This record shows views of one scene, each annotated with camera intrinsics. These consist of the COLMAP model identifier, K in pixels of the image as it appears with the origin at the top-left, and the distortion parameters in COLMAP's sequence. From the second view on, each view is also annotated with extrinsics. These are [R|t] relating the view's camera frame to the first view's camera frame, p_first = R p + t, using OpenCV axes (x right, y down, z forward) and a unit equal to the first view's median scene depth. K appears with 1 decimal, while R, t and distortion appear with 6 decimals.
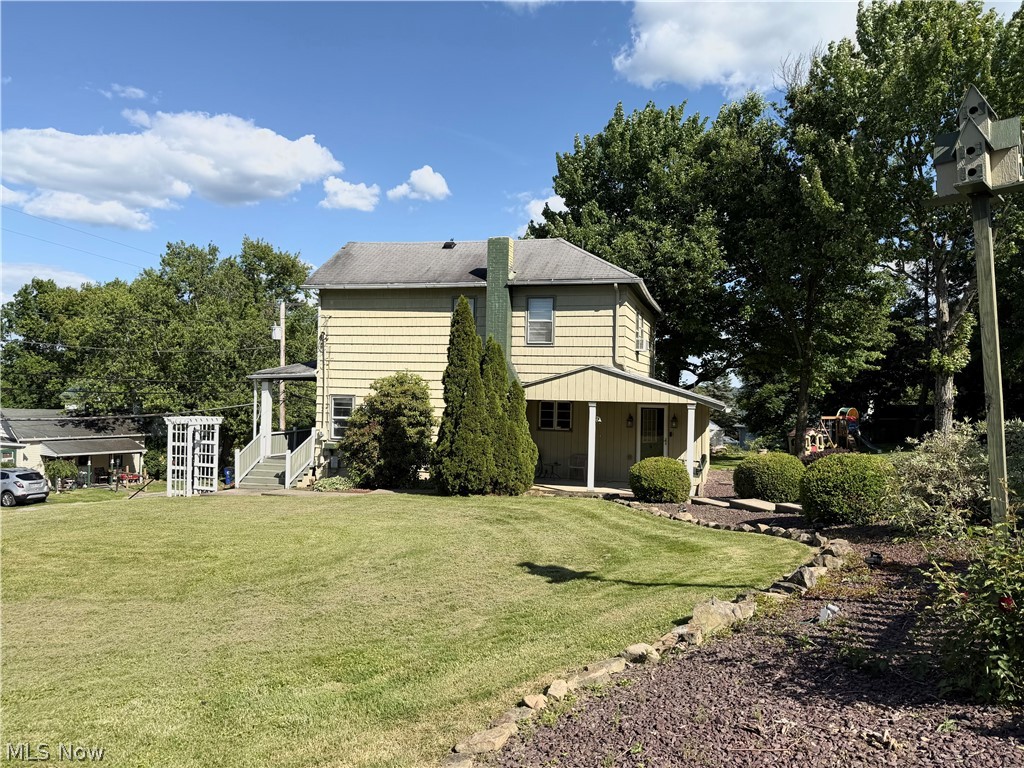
lens RADIAL K [[717.7, 0, 512.0], [0, 717.7, 386.5], [0, 0, 1]] dist [0.111735, -0.169079]
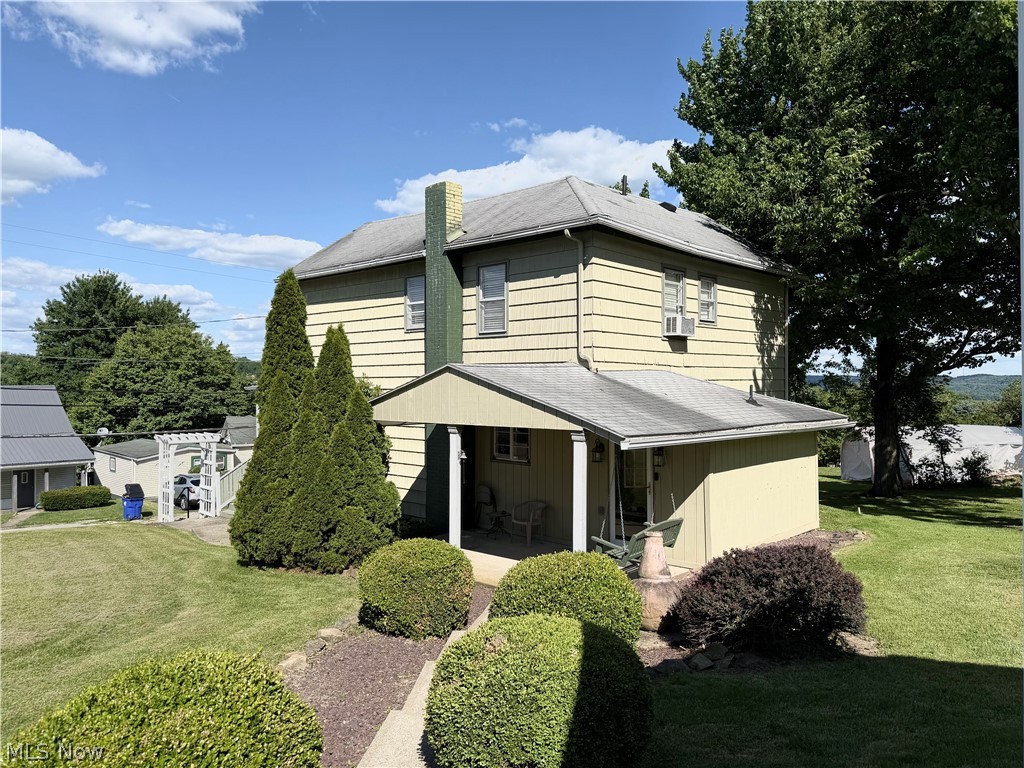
lens RADIAL K [[717.7, 0, 512.0], [0, 717.7, 386.5], [0, 0, 1]] dist [0.111735, -0.169079]
pose [[0.893331, -0.020273, -0.448942, 0.342703], [0.021839, 0.999760, -0.001690, -0.007334], [0.448868, -0.008295, 0.893560, 0.384898]]
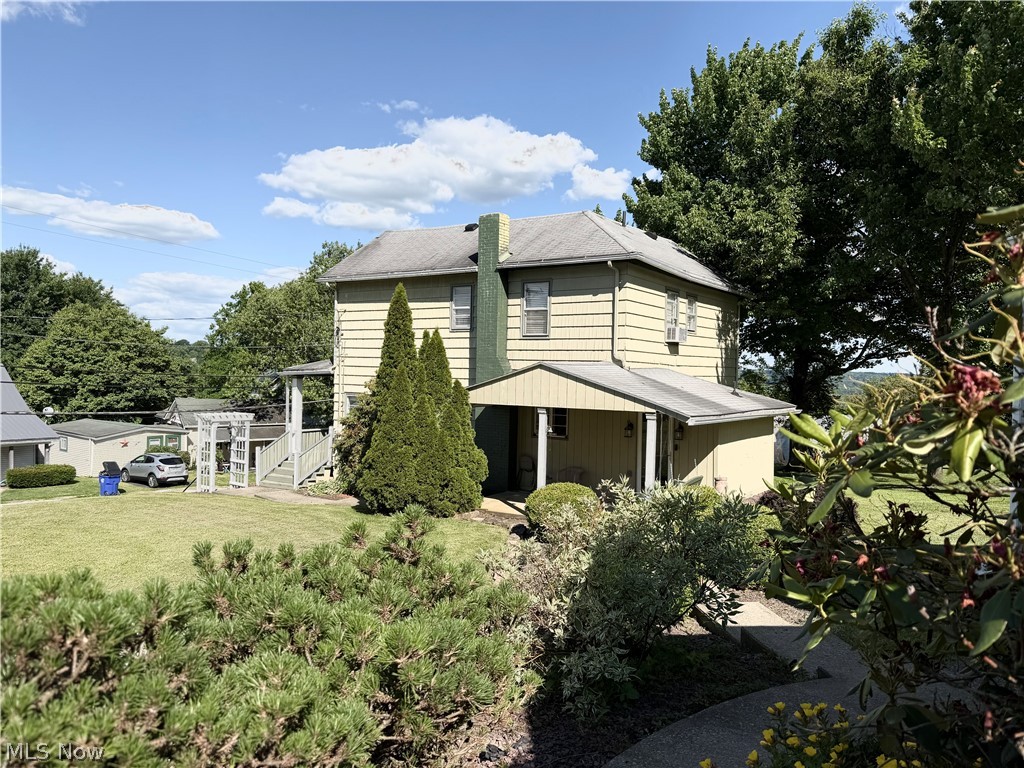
lens RADIAL K [[717.7, 0, 512.0], [0, 717.7, 386.5], [0, 0, 1]] dist [0.111735, -0.169079]
pose [[0.950401, 0.005054, -0.310987, 0.266907], [0.000456, 0.999844, 0.017642, -0.013759], [0.311027, -0.016909, 0.950251, 0.168353]]
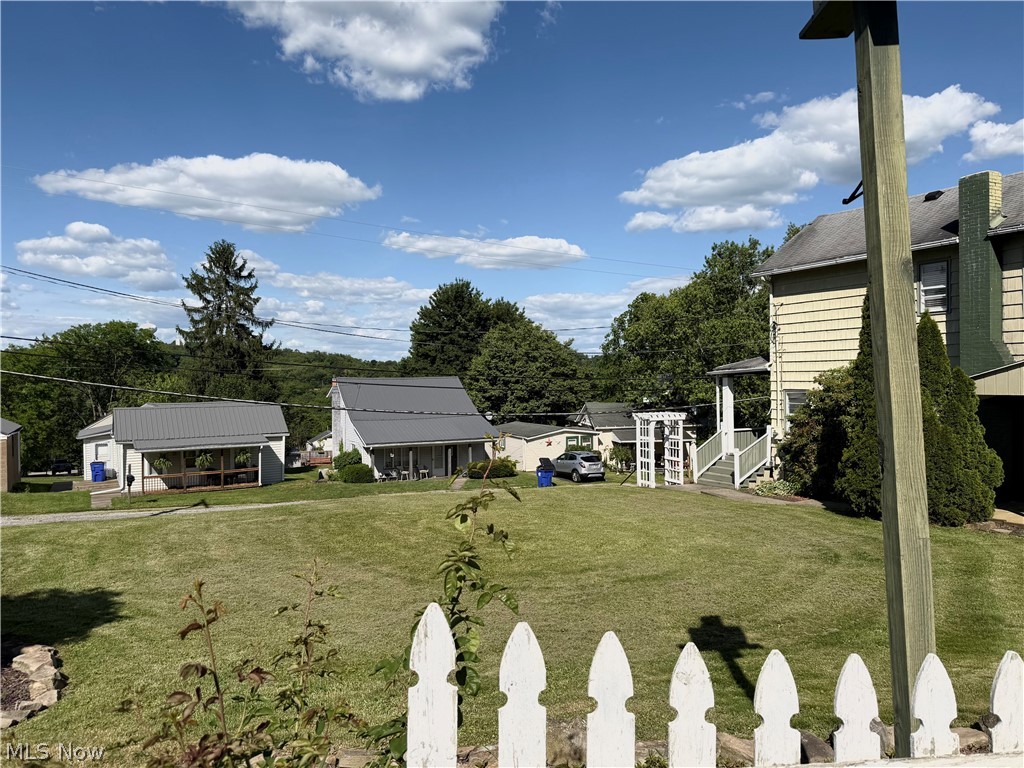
lens RADIAL K [[717.7, 0, 512.0], [0, 717.7, 386.5], [0, 0, 1]] dist [0.111735, -0.169079]
pose [[0.688340, -0.022147, -0.725050, 0.184732], [0.033950, 0.999422, 0.001703, -0.005913], [0.724593, -0.025788, 0.688694, 0.125719]]
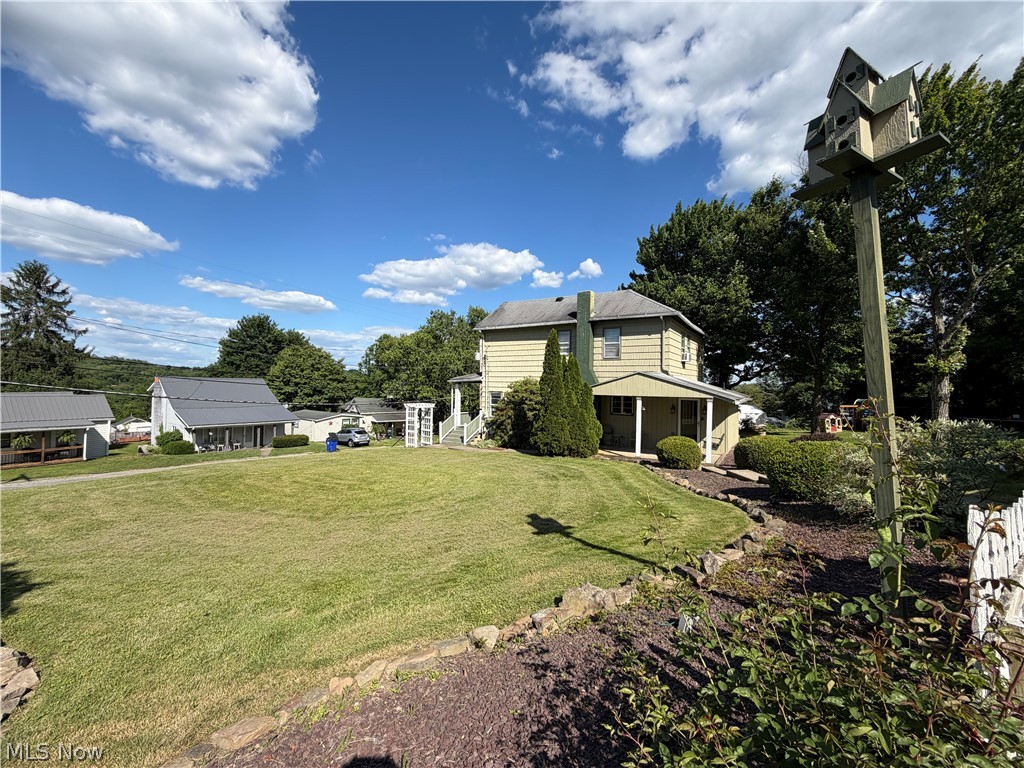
lens RADIAL K [[409.0, 0, 512.0], [0, 409.0, 384.0], [0, 0, 1]] dist [-0.000642, 0.000279]
pose [[0.955009, -0.006659, -0.296503, 0.090113], [0.005925, 0.999977, -0.003374, -0.002414], [0.296519, 0.001465, 0.955026, 0.096469]]
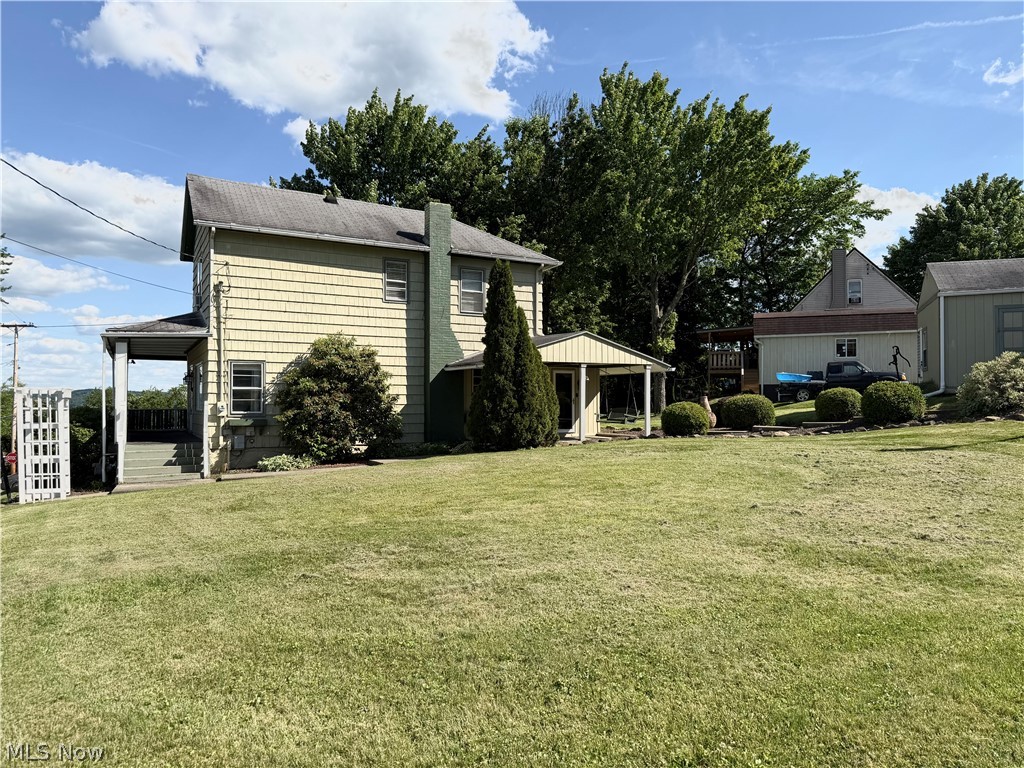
lens RADIAL K [[715.1, 0, 512.3], [0, 715.1, 389.1], [0, 0, 1]] dist [0.201202, -0.420803]
pose [[0.714615, -0.007734, 0.699476, -0.624184], [0.010550, 0.999944, 0.000278, 0.049164], [-0.699439, 0.007181, 0.714656, 0.201926]]
